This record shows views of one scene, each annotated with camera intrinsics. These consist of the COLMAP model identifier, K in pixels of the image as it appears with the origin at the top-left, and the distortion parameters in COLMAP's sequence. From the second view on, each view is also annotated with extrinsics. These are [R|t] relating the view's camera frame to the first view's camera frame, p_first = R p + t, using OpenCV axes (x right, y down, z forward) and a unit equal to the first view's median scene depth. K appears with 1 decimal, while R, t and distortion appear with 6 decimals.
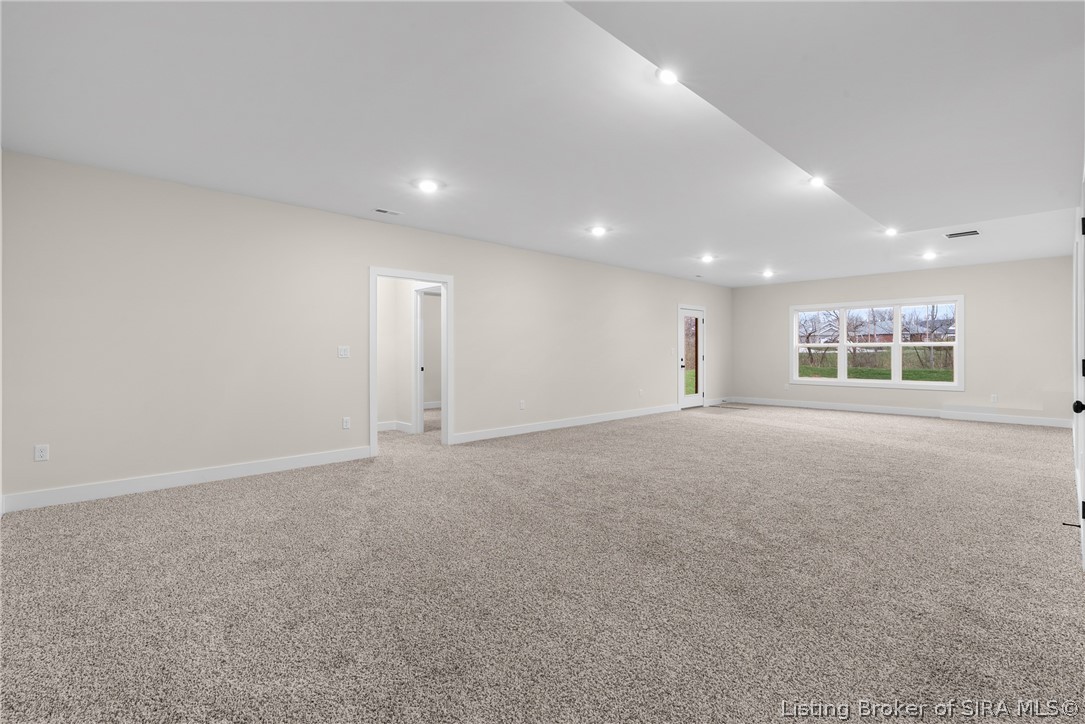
lens RADIAL K [[492.9, 0, 531.5], [0, 492.9, 348.7], [0, 0, 1]] dist [-0.005481, 0.000138]
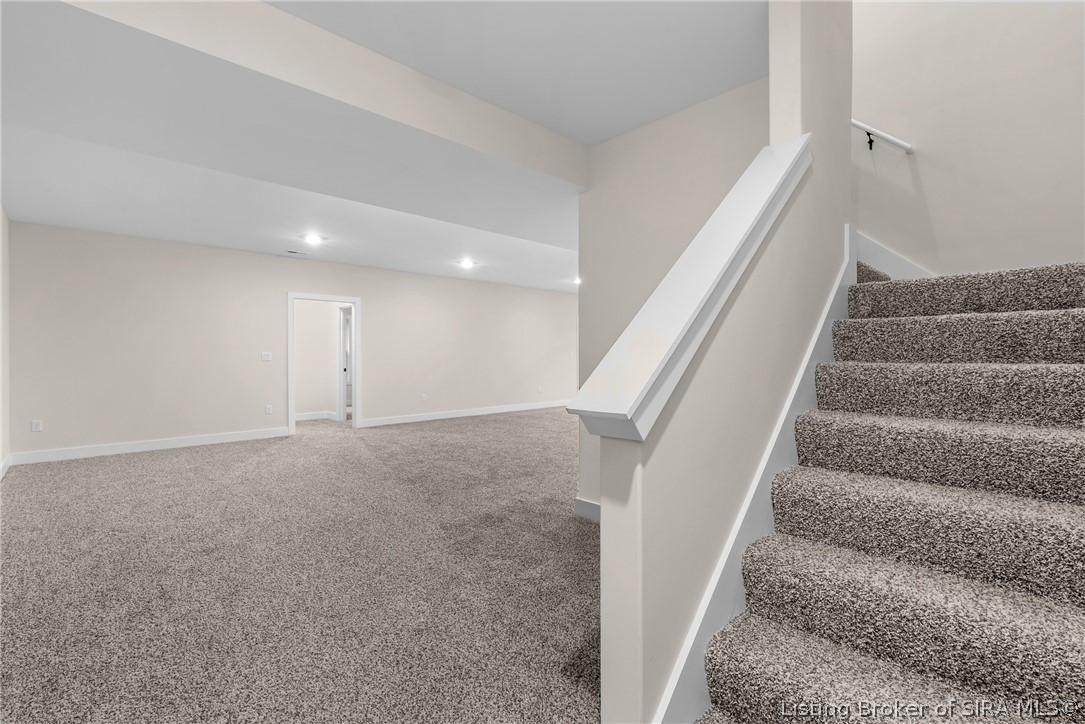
lens RADIAL K [[492.9, 0, 544.2], [0, 492.9, 352.2], [0, 0, 1]] dist [-0.005481, 0.000138]
pose [[0.999984, -0.000822, 0.005612, 0.333914], [0.000840, 0.999995, -0.003071, 0.000031], [-0.005610, 0.003076, 0.999980, -0.310292]]
